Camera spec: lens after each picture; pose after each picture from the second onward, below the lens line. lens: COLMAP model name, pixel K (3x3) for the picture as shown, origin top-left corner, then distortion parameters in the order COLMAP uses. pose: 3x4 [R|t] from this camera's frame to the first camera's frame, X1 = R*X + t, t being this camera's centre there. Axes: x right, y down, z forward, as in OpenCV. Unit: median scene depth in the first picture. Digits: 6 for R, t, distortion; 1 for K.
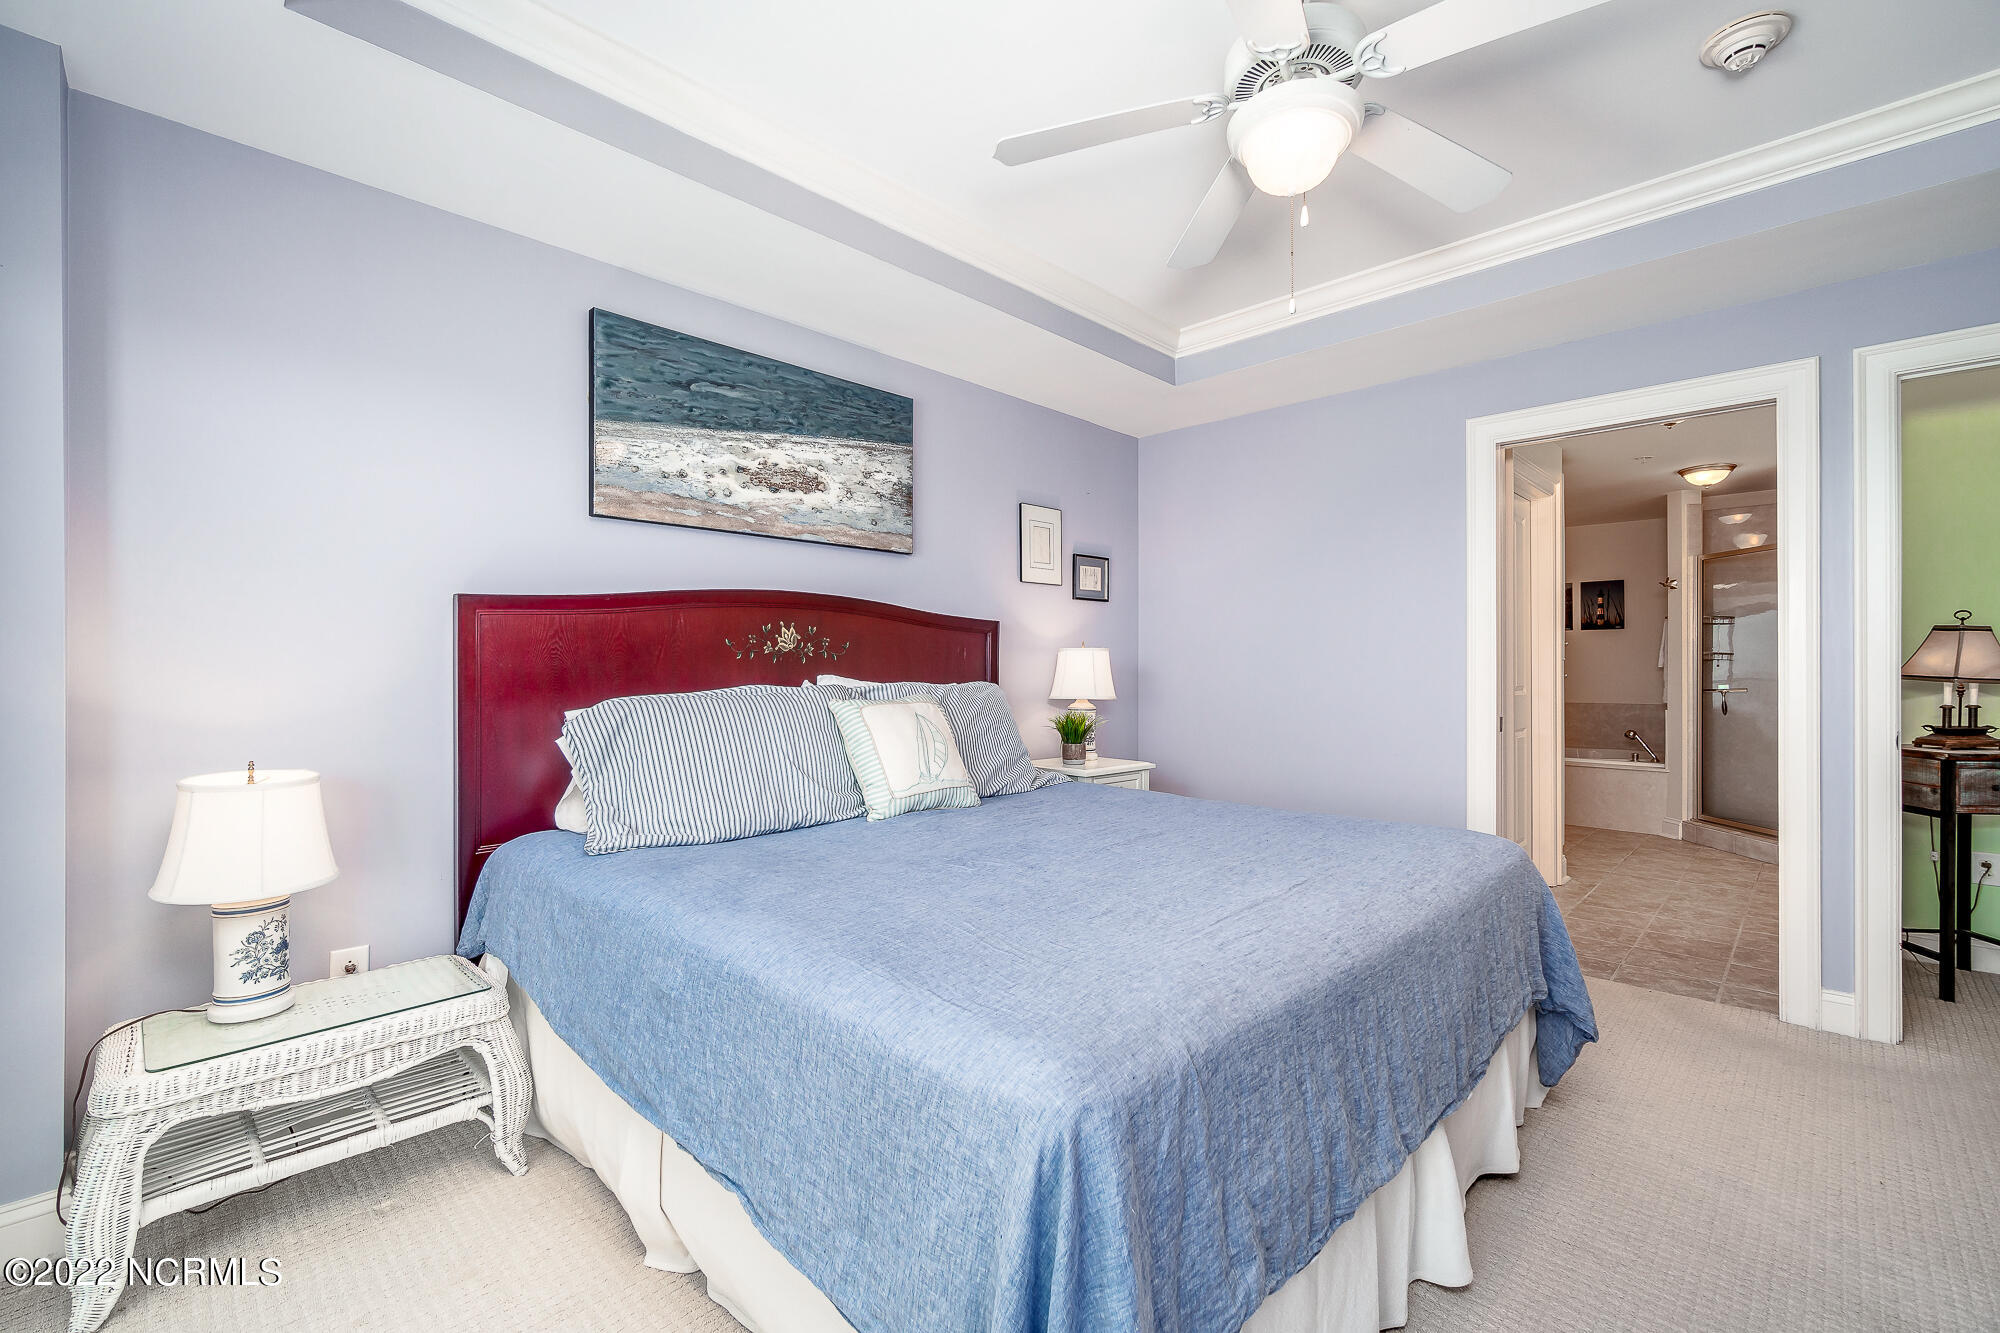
lens RADIAL K [[861.5, 0, 994.7], [0, 861.5, 667.9], [0, 0, 1]] dist [-0.003258, 0.000008]
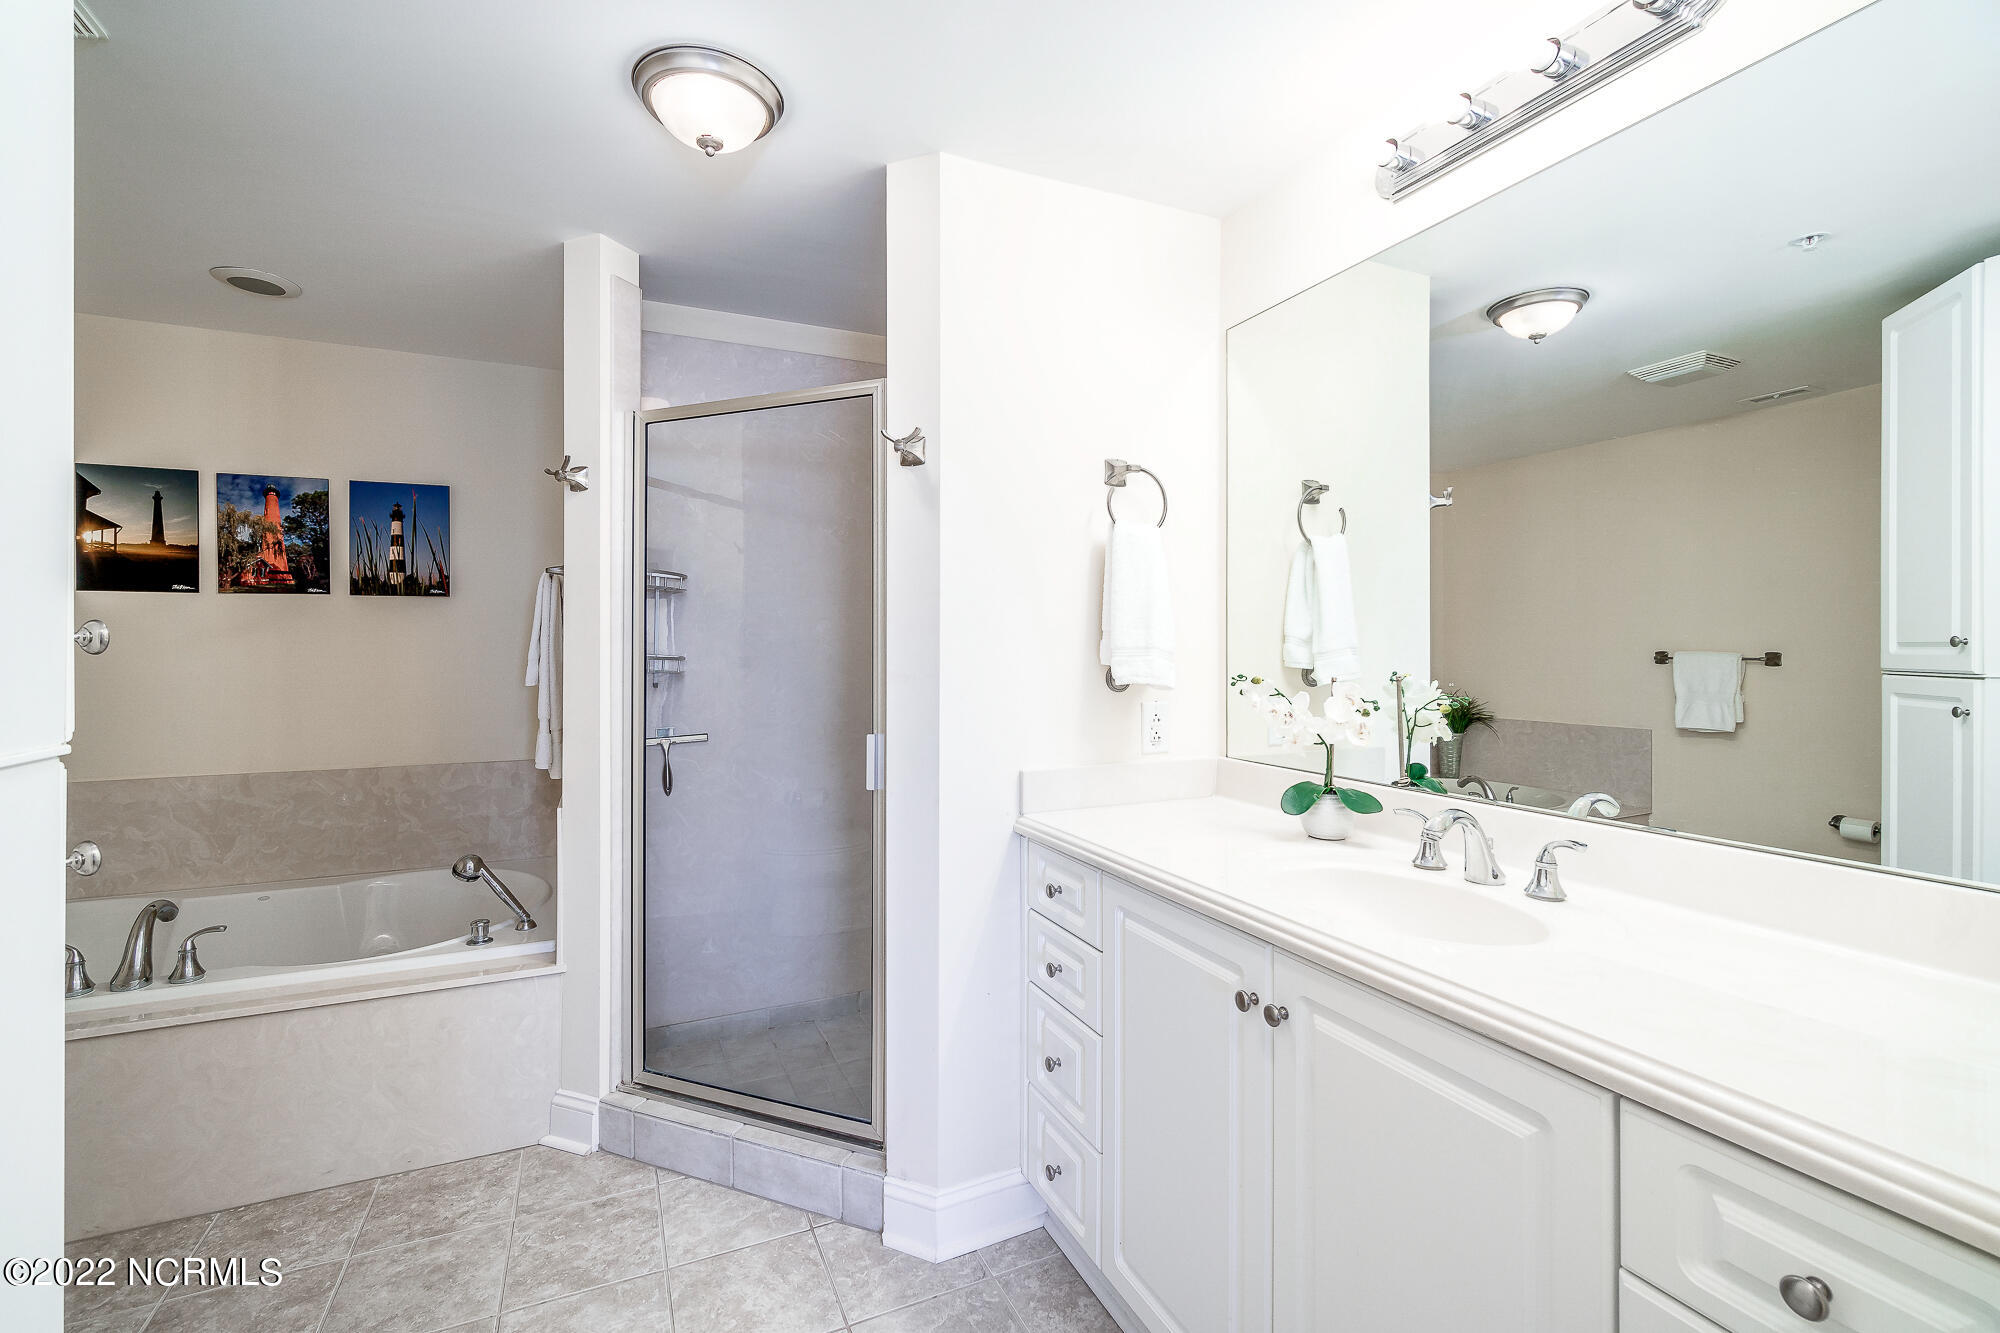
lens RADIAL K [[861.5, 0, 994.7], [0, 861.5, 667.9], [0, 0, 1]] dist [-0.003258, 0.000008]
pose [[0.356676, 0.005538, 0.934212, 0.467539], [-0.002610, 0.999984, -0.004932, -0.010185], [-0.934225, -0.000679, 0.356685, 0.647635]]
